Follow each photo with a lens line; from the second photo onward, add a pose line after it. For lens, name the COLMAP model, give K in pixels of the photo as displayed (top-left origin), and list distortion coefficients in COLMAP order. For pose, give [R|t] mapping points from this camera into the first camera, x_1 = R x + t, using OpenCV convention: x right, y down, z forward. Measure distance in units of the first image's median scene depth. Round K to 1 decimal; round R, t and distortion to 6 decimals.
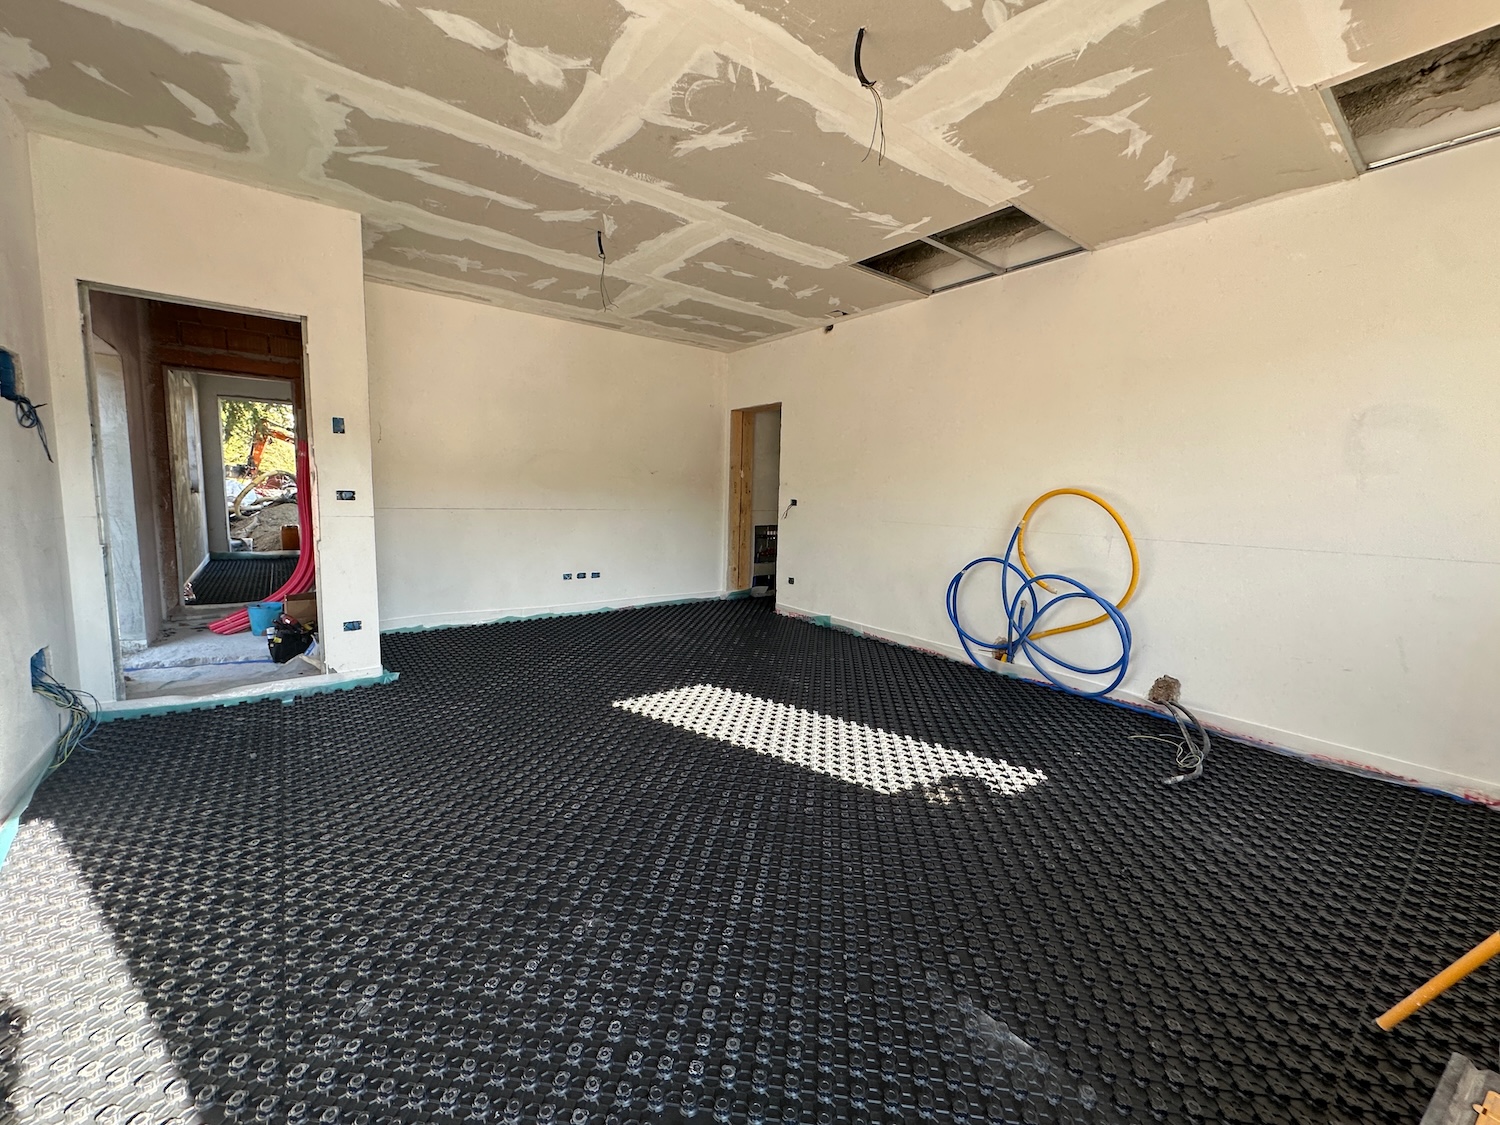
lens RADIAL K [[611.8, 0, 755.1], [0, 611.8, 562.9], [0, 0, 1]] dist [-0.000747, 0.000196]
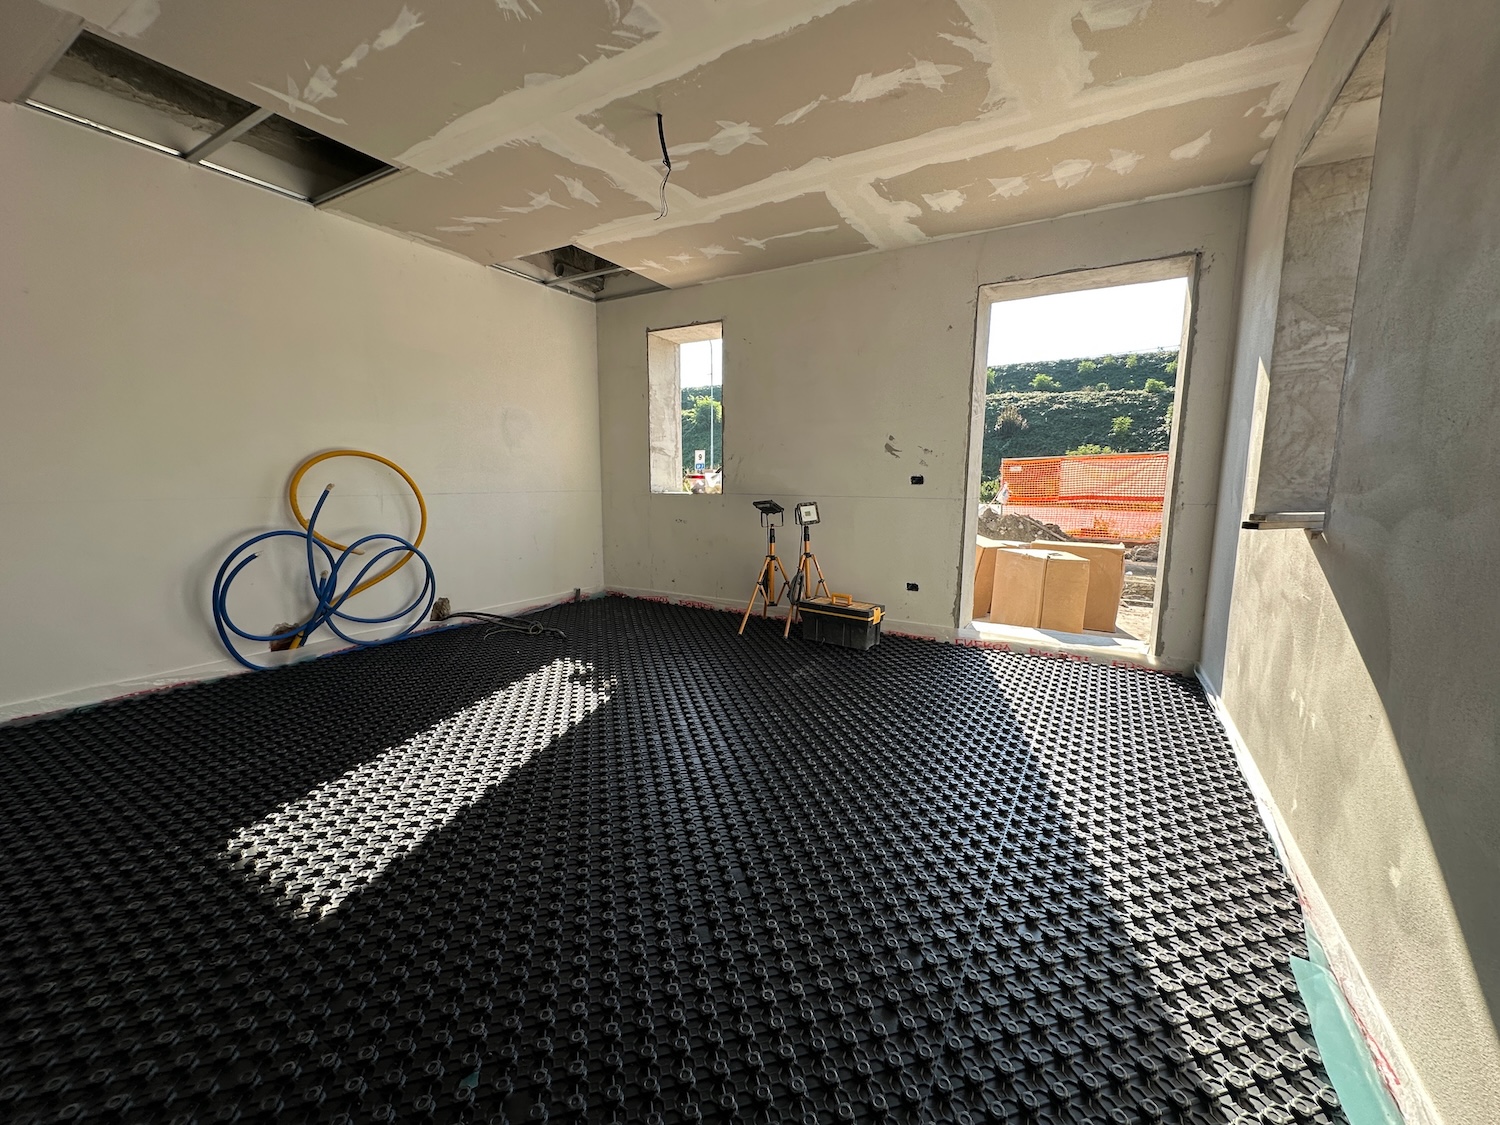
lens RADIAL K [[611.8, 0, 744.9], [0, 611.8, 559.6], [0, 0, 1]] dist [-0.000747, 0.000196]
pose [[-0.369981, -0.150964, 0.916692, -0.678620], [0.093532, 0.975643, 0.198423, -0.083422], [-0.924319, 0.159153, -0.346850, 0.766266]]
